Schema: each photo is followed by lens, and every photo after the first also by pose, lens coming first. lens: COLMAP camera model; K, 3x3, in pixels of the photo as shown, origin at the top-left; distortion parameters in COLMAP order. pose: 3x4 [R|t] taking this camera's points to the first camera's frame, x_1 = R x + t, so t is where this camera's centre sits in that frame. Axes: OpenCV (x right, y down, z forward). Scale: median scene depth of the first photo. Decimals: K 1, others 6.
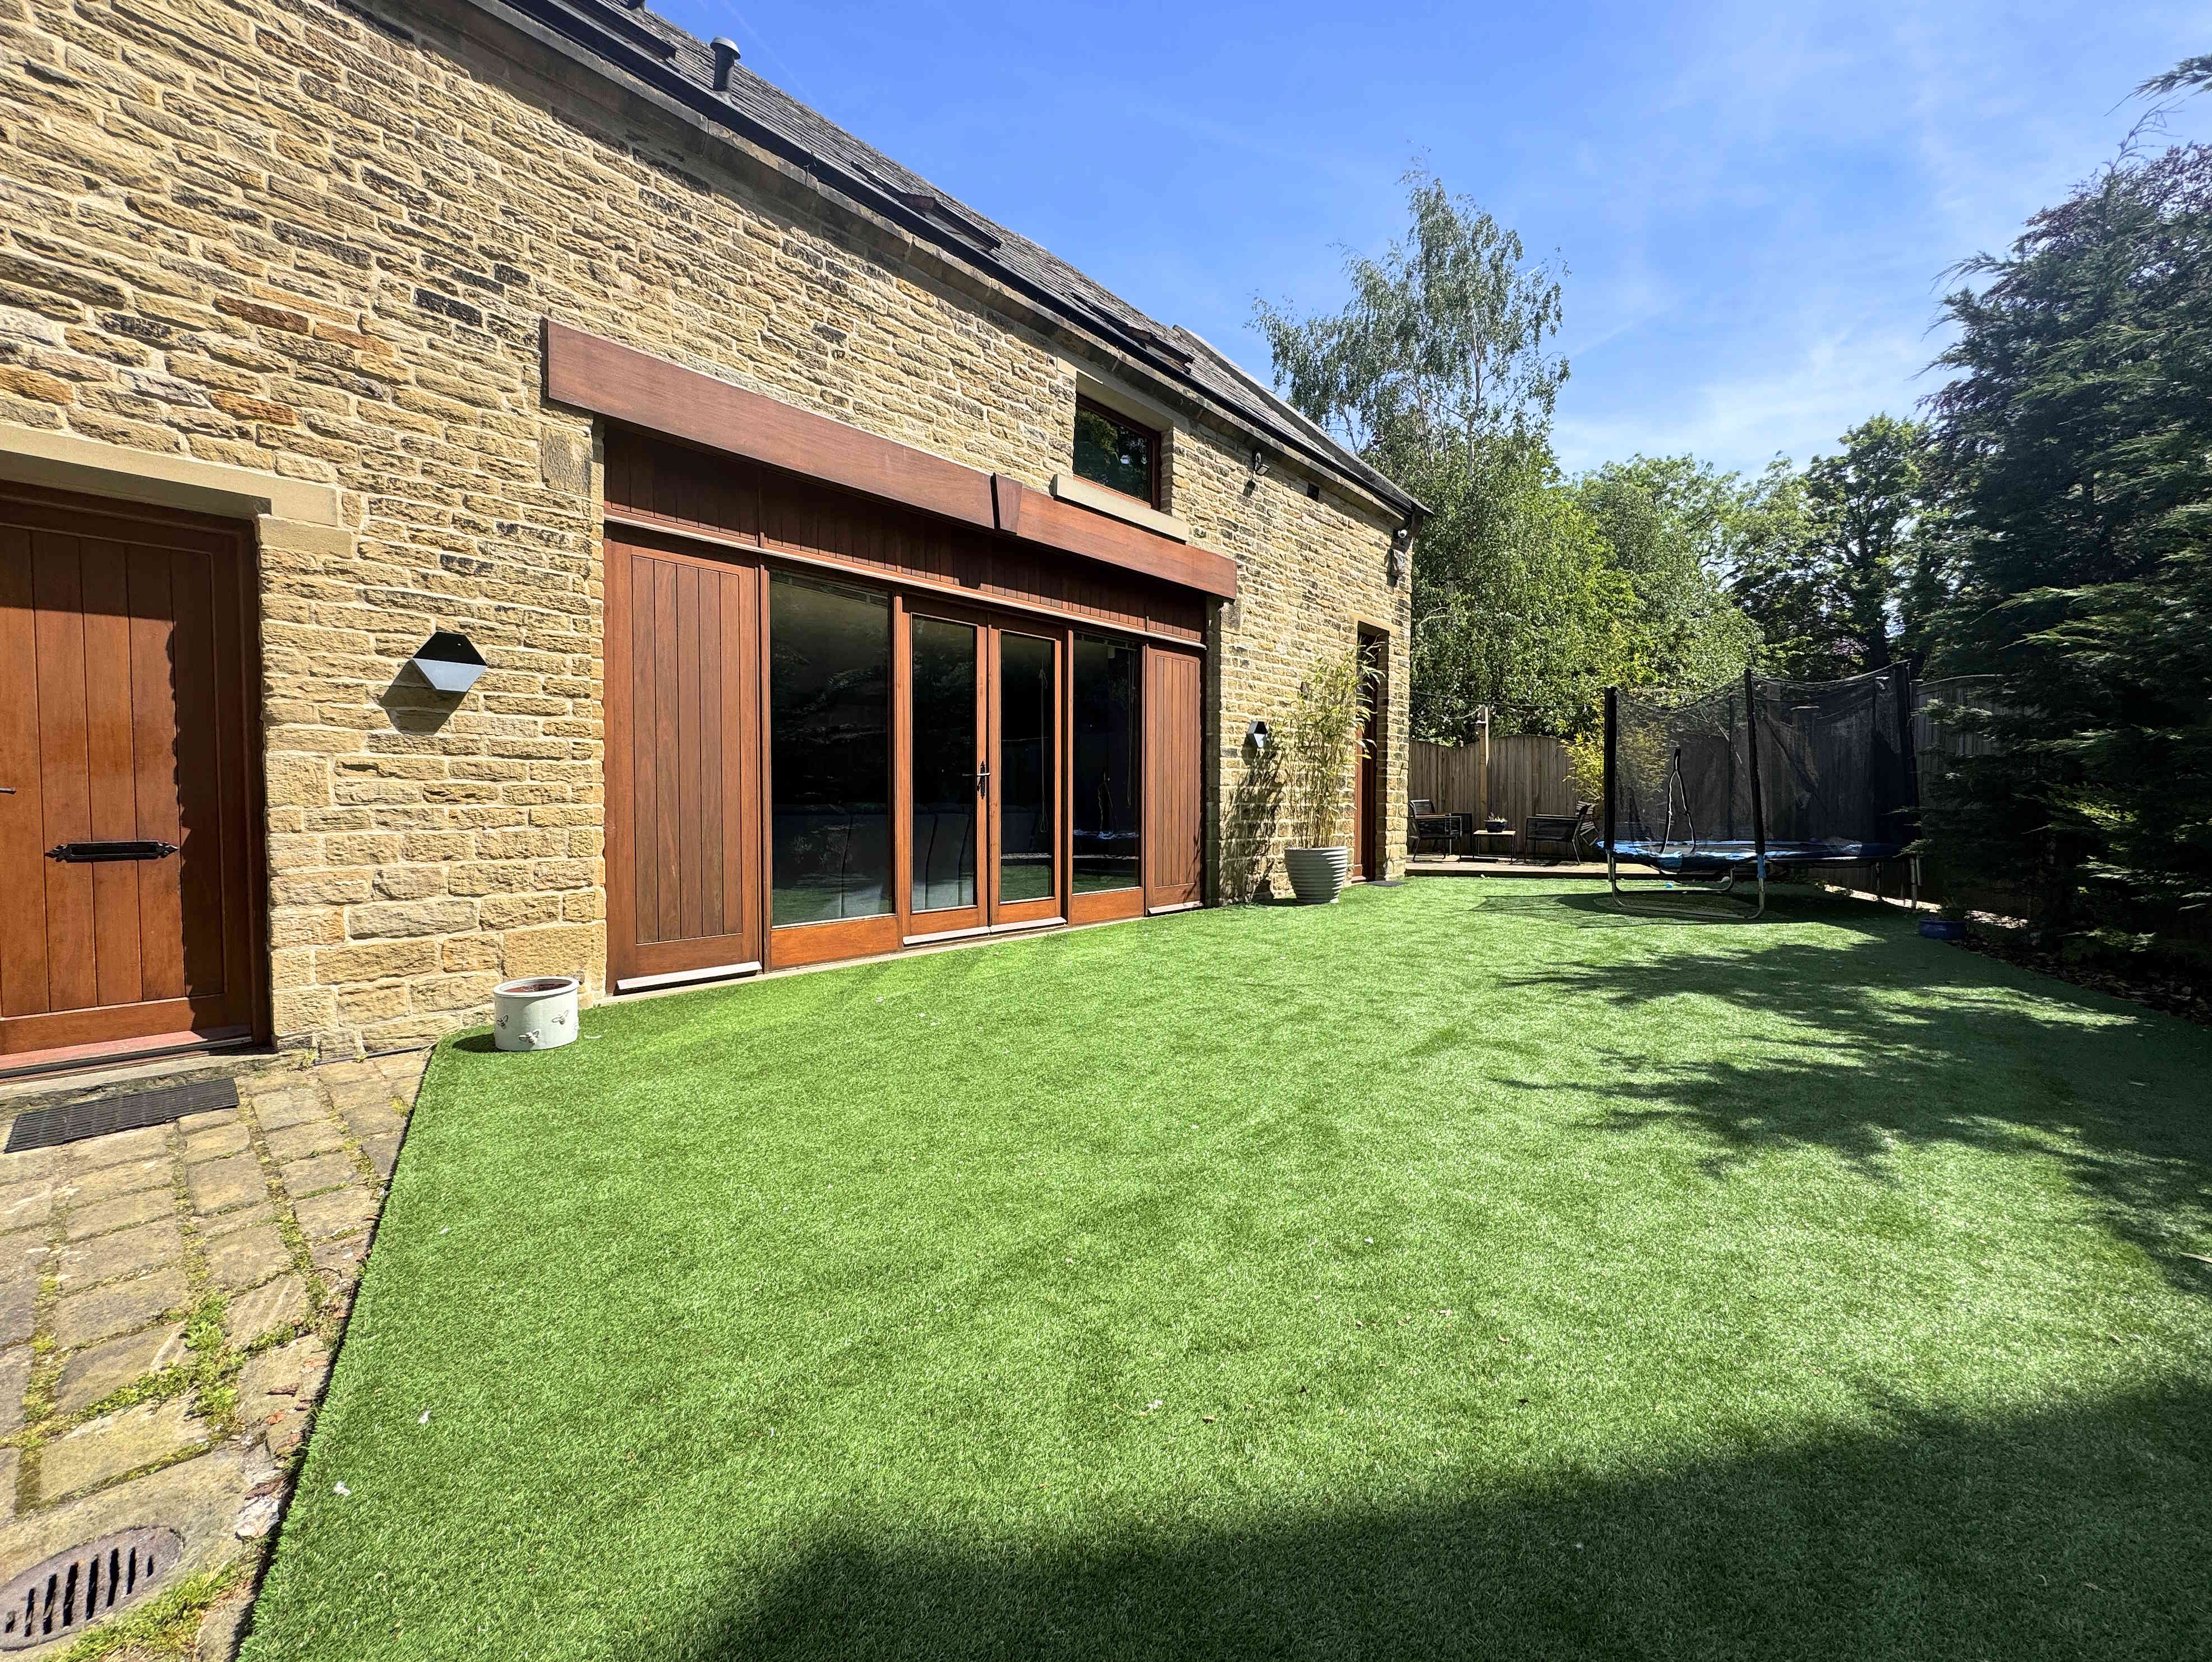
lens RADIAL K [[882.3, 0, 1106.0], [0, 882.3, 831.0], [0, 0, 1]] dist [-0.003320, -0.000074]
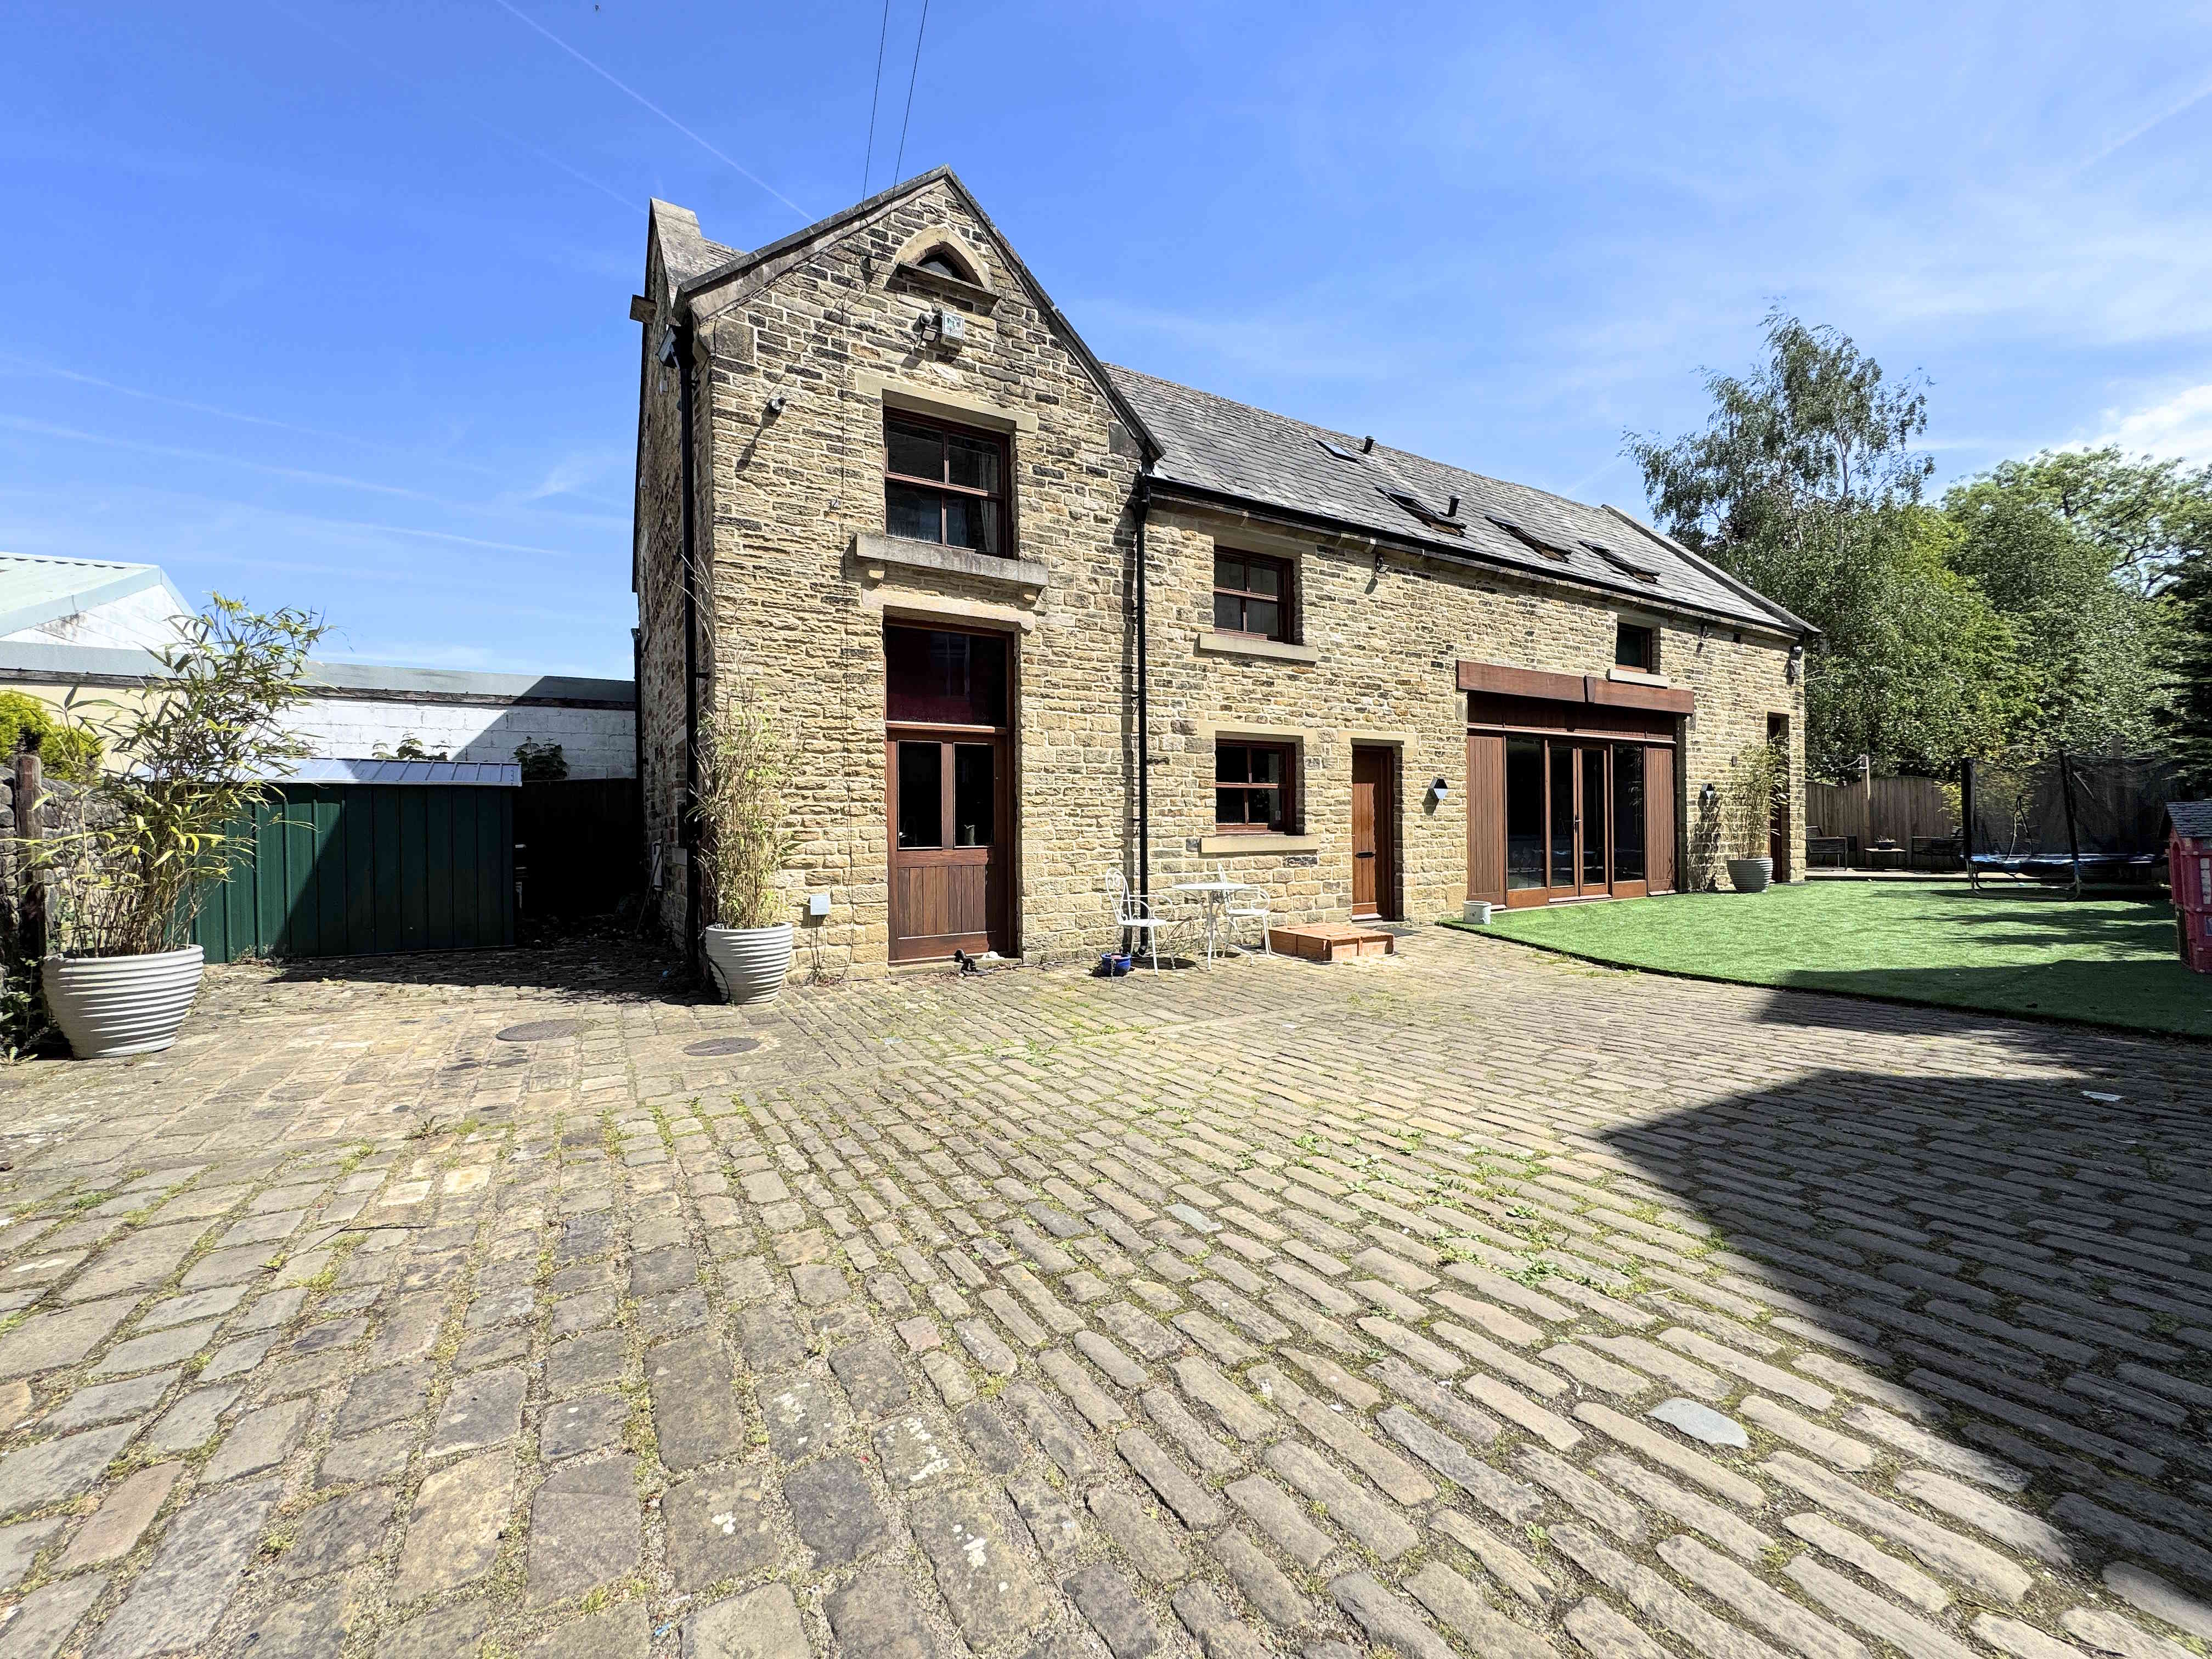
lens RADIAL K [[885.0, 0, 1112.7], [0, 885.0, 856.7], [0, 0, 1]] dist [-0.008451, -0.000118]
pose [[0.956115, -0.023040, -0.292086, -0.436737], [0.016537, 0.999558, -0.024715, 0.038252], [0.292526, 0.018800, 0.956073, -0.956522]]
